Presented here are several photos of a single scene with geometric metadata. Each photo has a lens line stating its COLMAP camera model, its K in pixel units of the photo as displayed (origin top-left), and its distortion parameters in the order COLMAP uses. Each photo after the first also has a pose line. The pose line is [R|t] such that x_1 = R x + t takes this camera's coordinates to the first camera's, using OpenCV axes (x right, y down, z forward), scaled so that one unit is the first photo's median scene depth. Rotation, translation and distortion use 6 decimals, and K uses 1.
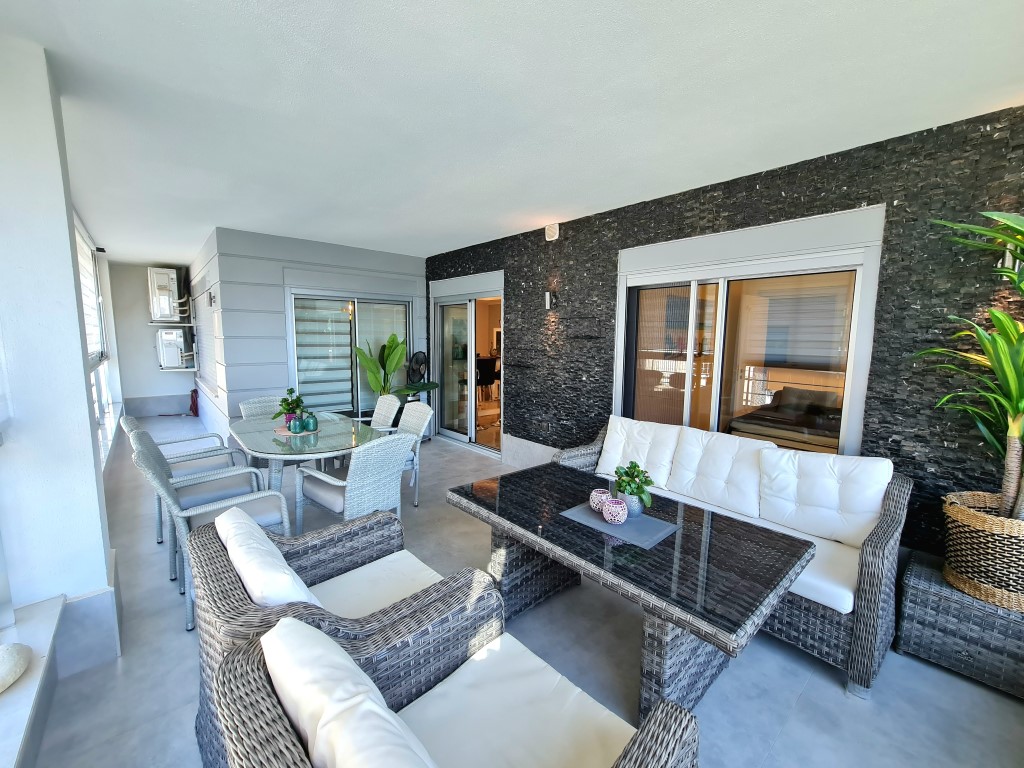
lens RADIAL K [[417.6, 0, 511.3], [0, 417.6, 382.4], [0, 0, 1]] dist [-0.000886, -0.000052]
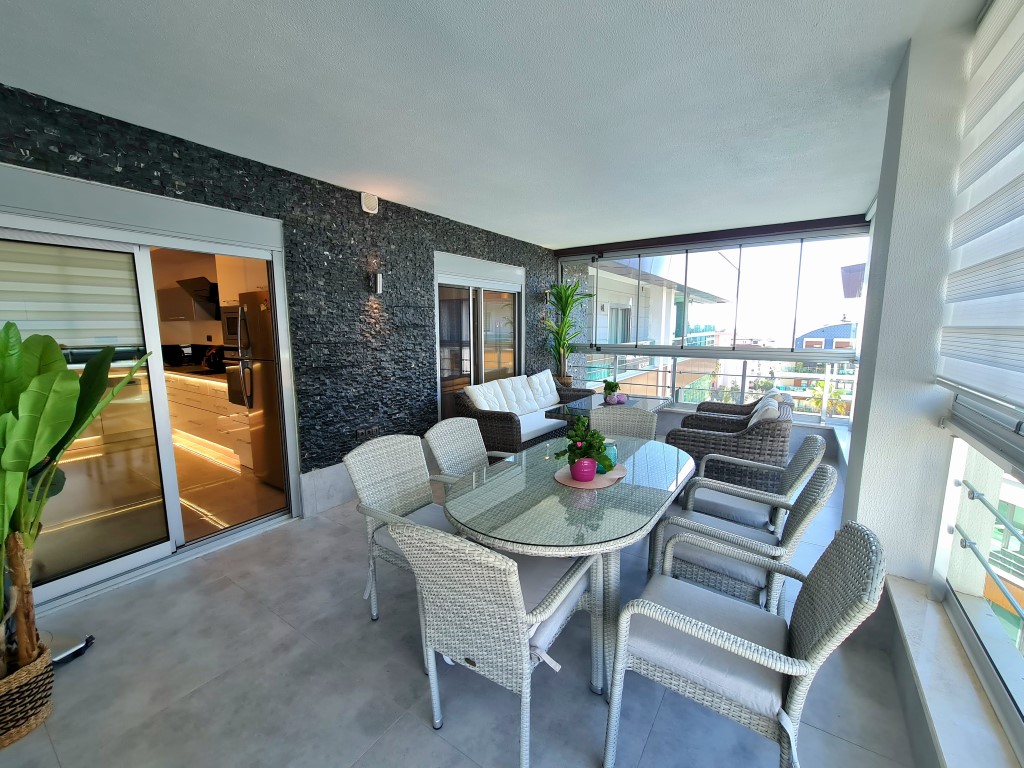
lens RADIAL K [[417.6, 0, 511.8], [0, 417.6, 384.6], [0, 0, 1]] dist [-0.000886, -0.000052]
pose [[-0.247668, -0.142679, 0.958281, -0.844752], [0.112609, 0.978154, 0.174742, -0.111665], [-0.962278, 0.151189, -0.226190, 0.964320]]
